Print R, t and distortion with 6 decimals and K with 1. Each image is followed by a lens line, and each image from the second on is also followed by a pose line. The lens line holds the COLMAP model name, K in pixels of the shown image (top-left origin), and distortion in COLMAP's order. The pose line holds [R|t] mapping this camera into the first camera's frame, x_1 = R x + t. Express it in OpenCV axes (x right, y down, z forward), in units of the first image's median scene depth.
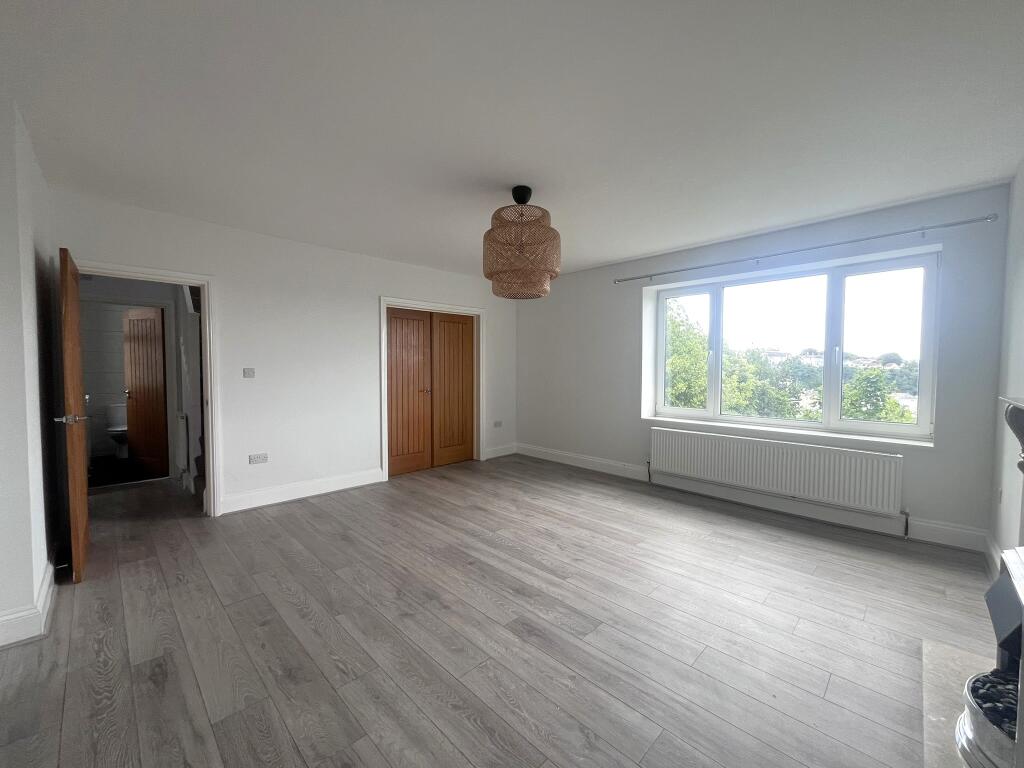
lens RADIAL K [[415.6, 0, 512.0], [0, 415.6, 384.0], [0, 0, 1]] dist [-0.002599, 0.000027]
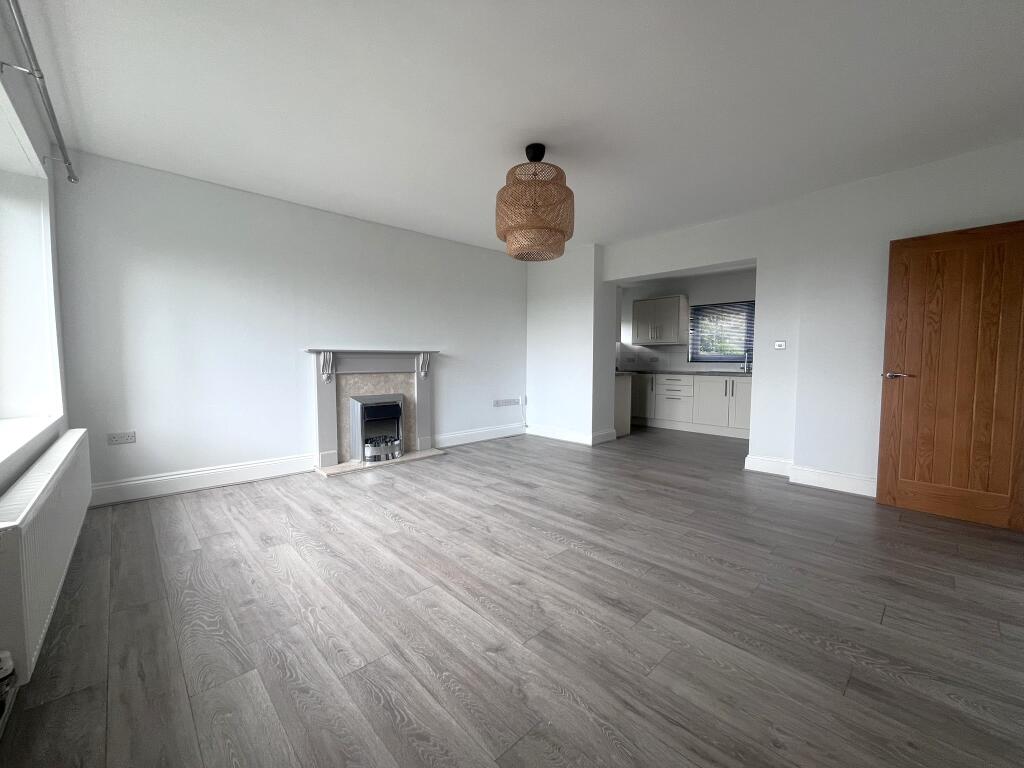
lens RADIAL K [[414.3, 0, 512.0], [0, 414.3, 384.0], [0, 0, 1]] dist [0.000559, 0.000451]
pose [[-0.999664, -0.008108, 0.024640, 0.043449], [-0.005569, 0.994827, 0.101429, -0.007009], [-0.025335, 0.101258, -0.994538, 1.760164]]
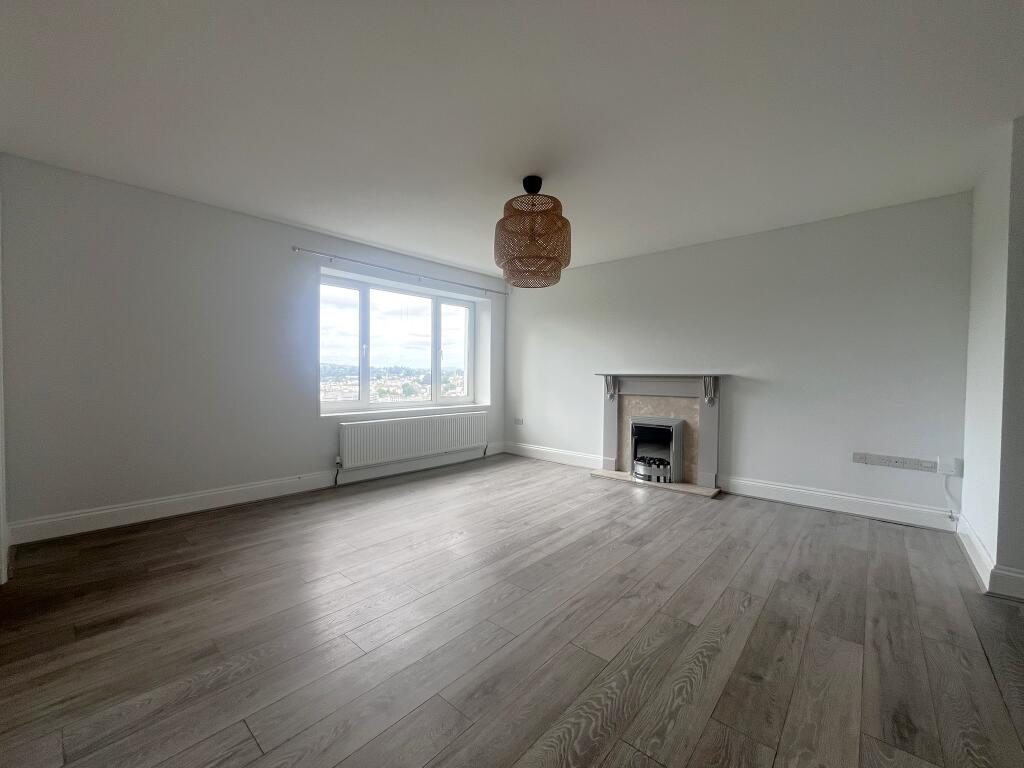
lens RADIAL K [[415.6, 0, 512.0], [0, 415.6, 384.0], [0, 0, 1]] dist [-0.002599, 0.000027]
pose [[-0.066400, -0.024894, 0.997482, -0.867615], [0.030737, 0.999163, 0.026983, 0.005005], [-0.997320, 0.032451, -0.065579, 0.979059]]
